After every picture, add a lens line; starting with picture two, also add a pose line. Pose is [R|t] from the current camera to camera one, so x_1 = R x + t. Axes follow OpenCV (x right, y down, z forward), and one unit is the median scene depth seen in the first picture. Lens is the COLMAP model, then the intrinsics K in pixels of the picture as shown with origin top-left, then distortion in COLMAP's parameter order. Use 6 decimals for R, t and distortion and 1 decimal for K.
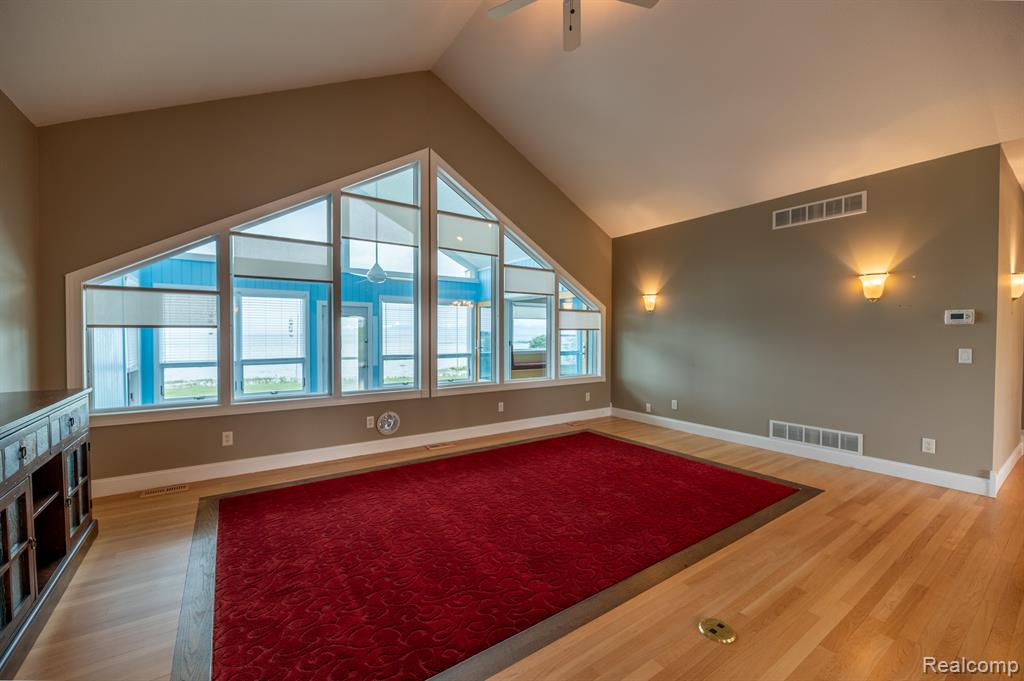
lens RADIAL K [[410.7, 0, 514.9], [0, 410.7, 340.0], [0, 0, 1]] dist [0.009206, -0.007071]
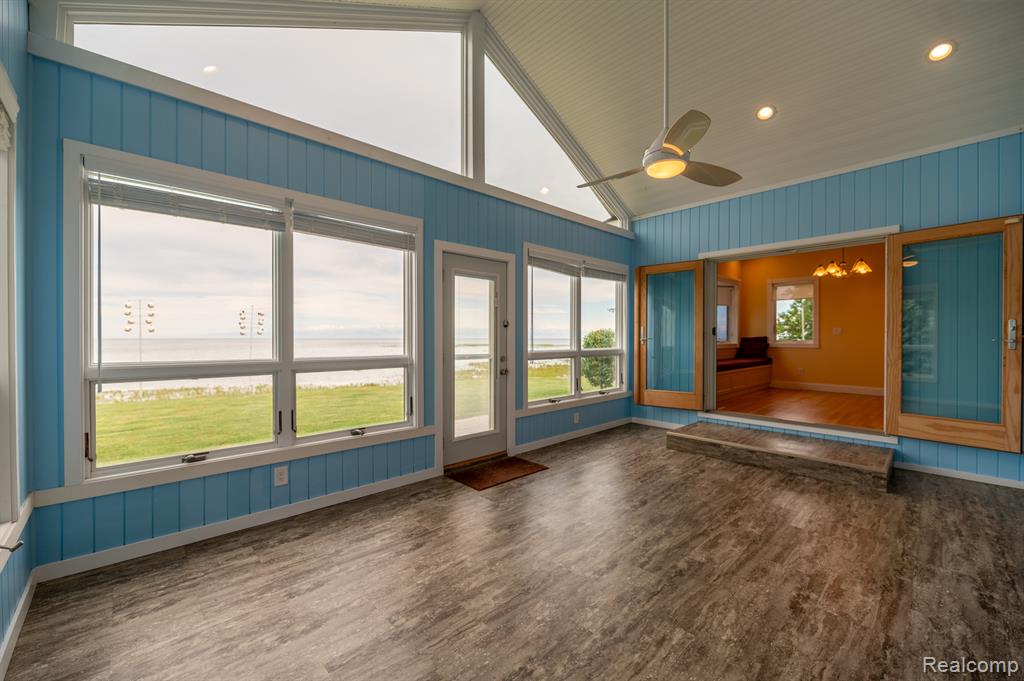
lens RADIAL K [[410.7, 0, 514.9], [0, 410.7, 340.0], [0, 0, 1]] dist [0.009206, -0.007071]
pose [[0.989669, 0.000311, 0.143372, -0.424238], [0.001073, 0.999954, -0.009581, 0.027162], [-0.143369, 0.009636, 0.989622, 0.464473]]
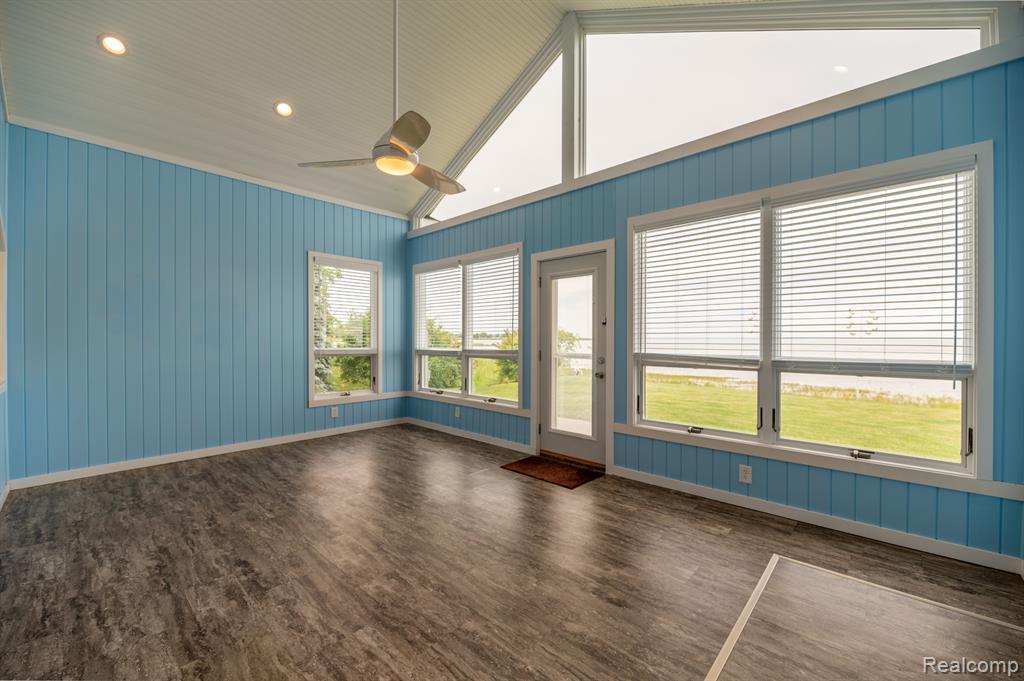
lens RADIAL K [[410.7, 0, 514.9], [0, 410.7, 340.0], [0, 0, 1]] dist [0.009206, -0.007071]
pose [[0.198643, 0.004047, -0.980064, 0.081781], [-0.013573, 0.999907, 0.001378, 0.023705], [0.979978, 0.013028, 0.198680, 0.801553]]
